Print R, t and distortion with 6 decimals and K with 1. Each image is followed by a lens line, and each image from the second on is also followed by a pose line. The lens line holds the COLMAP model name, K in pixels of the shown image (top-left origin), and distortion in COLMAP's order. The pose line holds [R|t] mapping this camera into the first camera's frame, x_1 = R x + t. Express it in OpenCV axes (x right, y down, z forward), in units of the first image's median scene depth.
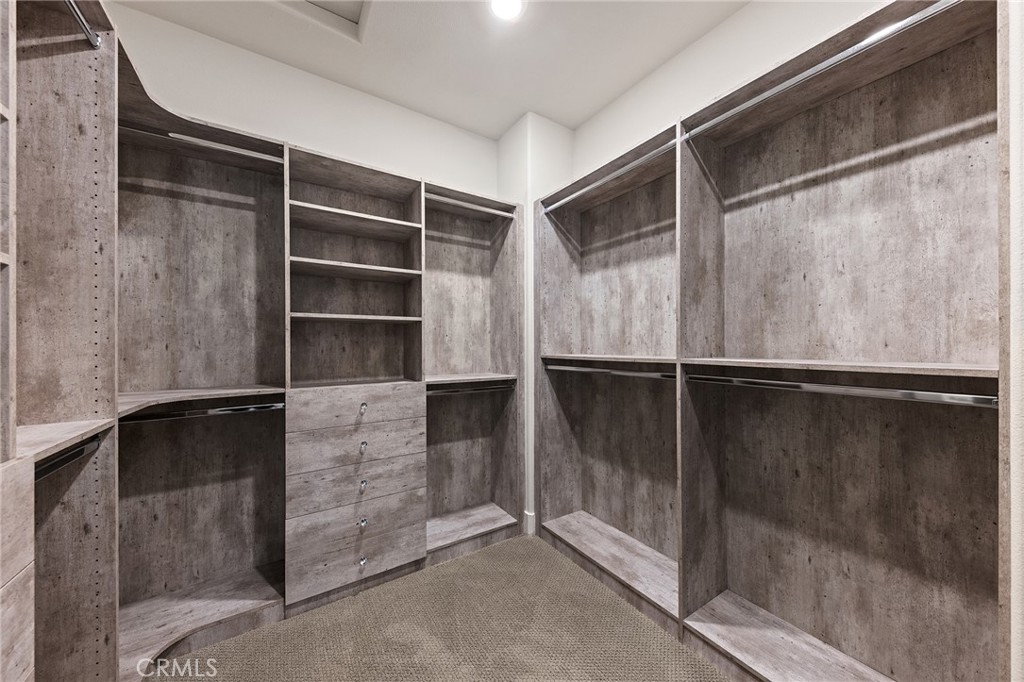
lens RADIAL K [[359.0, 0, 512.7], [0, 359.0, 344.4], [0, 0, 1]] dist [0.005843, -0.000119]
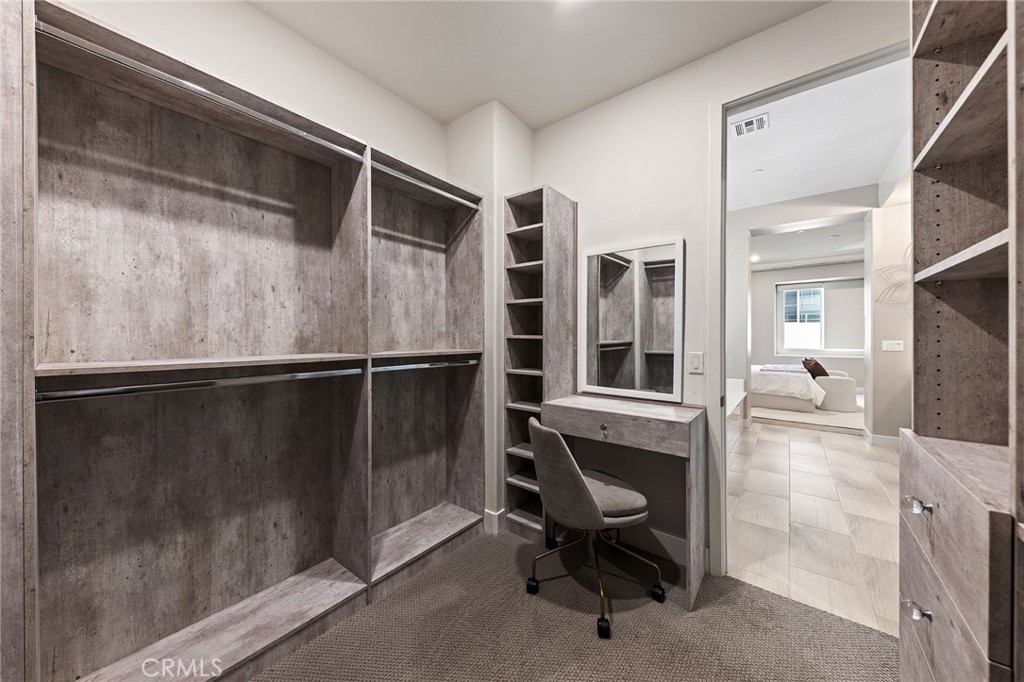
lens RADIAL K [[359.0, 0, 511.0], [0, 359.0, 338.7], [0, 0, 1]] dist [0.005843, -0.000119]
pose [[-0.337179, 0.002815, 0.941436, -0.579434], [0.002881, 0.999994, -0.001958, -0.004111], [-0.941436, 0.002052, -0.337185, 0.739262]]
